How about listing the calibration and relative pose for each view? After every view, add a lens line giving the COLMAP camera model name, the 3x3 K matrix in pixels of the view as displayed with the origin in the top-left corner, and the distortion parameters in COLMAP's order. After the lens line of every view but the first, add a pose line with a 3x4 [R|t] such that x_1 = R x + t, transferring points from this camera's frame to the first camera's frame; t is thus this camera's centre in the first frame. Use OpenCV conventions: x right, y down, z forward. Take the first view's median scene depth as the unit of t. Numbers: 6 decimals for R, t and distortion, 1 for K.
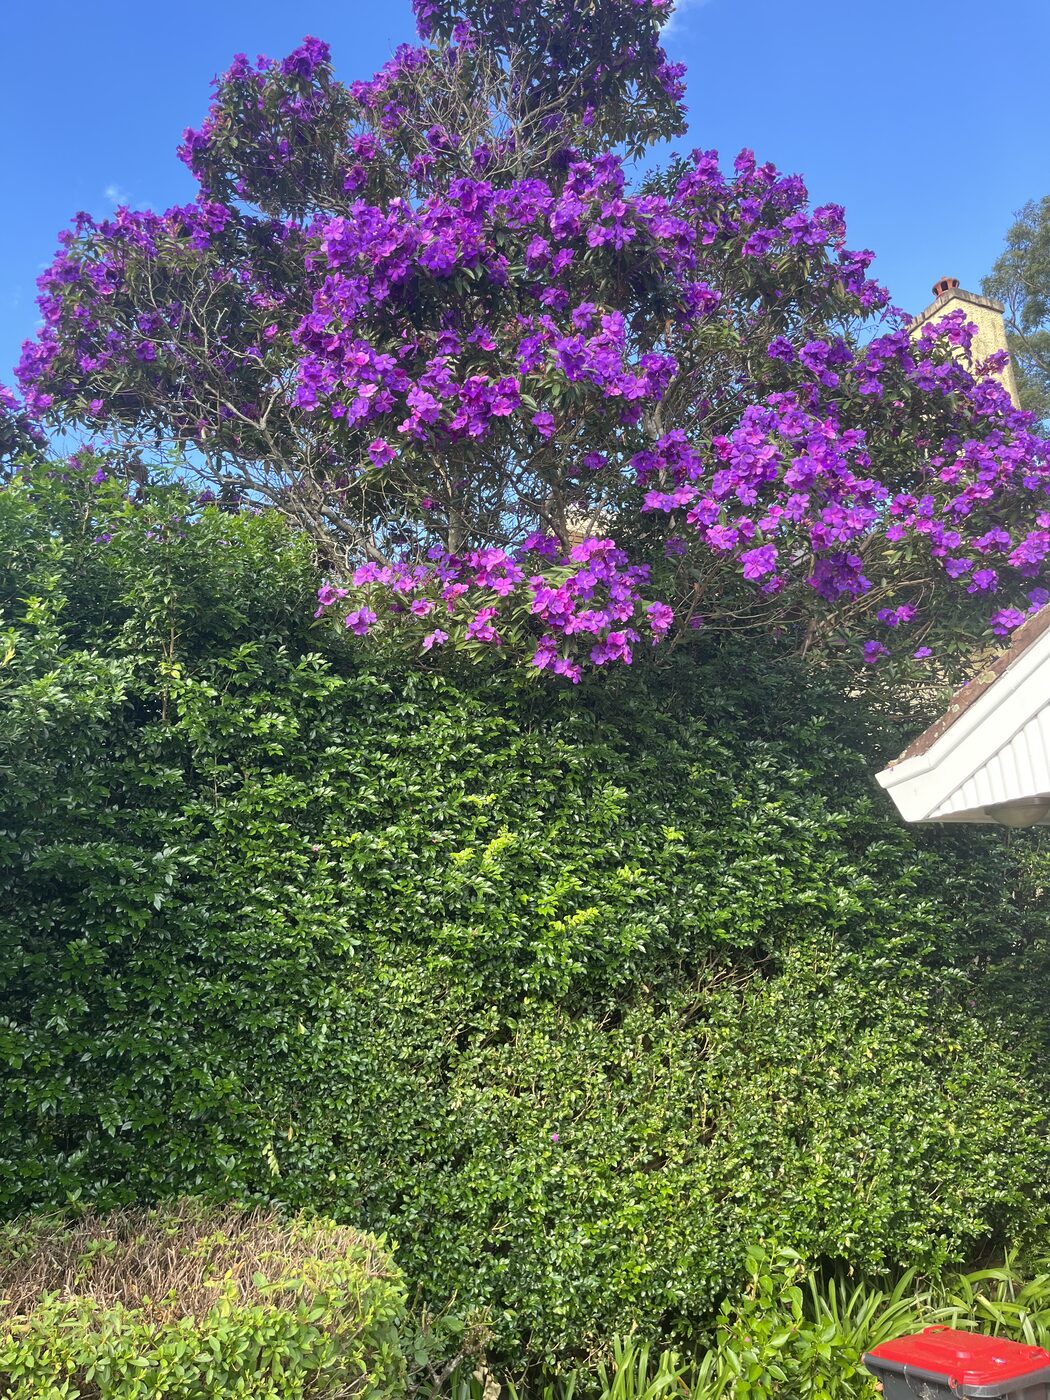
lens RADIAL K [[1063.4, 0, 527.8], [0, 1063.4, 686.2], [0, 0, 1]] dist [0.041238, -0.003484]
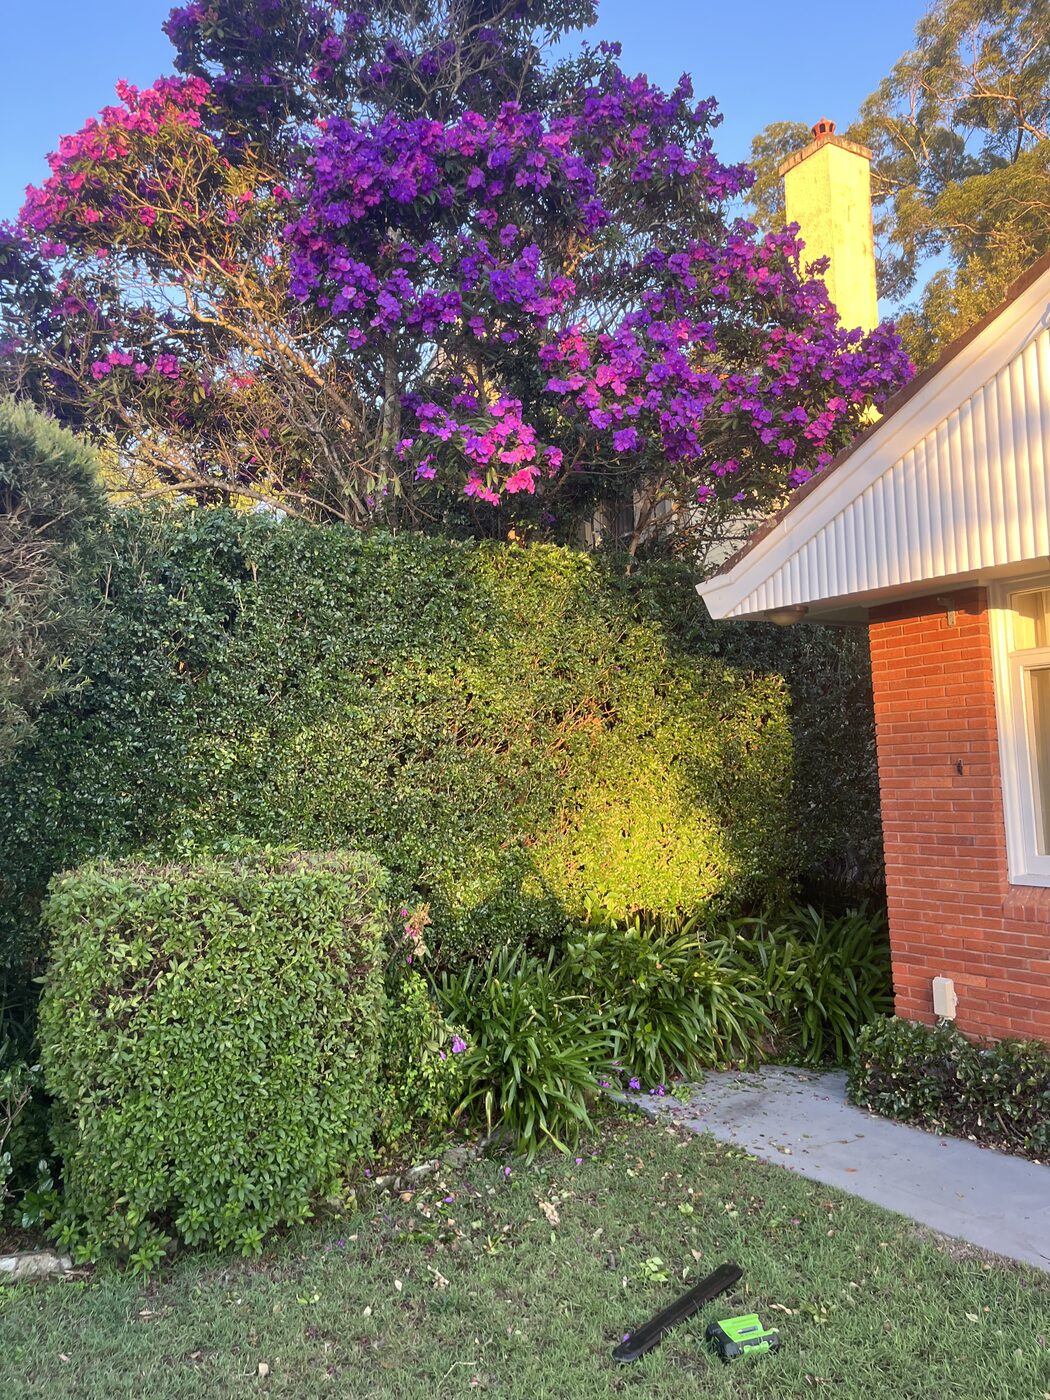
lens RADIAL K [[1049.1, 0, 529.2], [0, 1049.1, 693.7], [0, 0, 1]] dist [0.005184, -0.011416]
pose [[0.992539, 0.027373, 0.118811, -0.059003], [-0.052433, 0.975589, 0.213255, -0.066153], [-0.110074, -0.217893, 0.969745, -0.376533]]
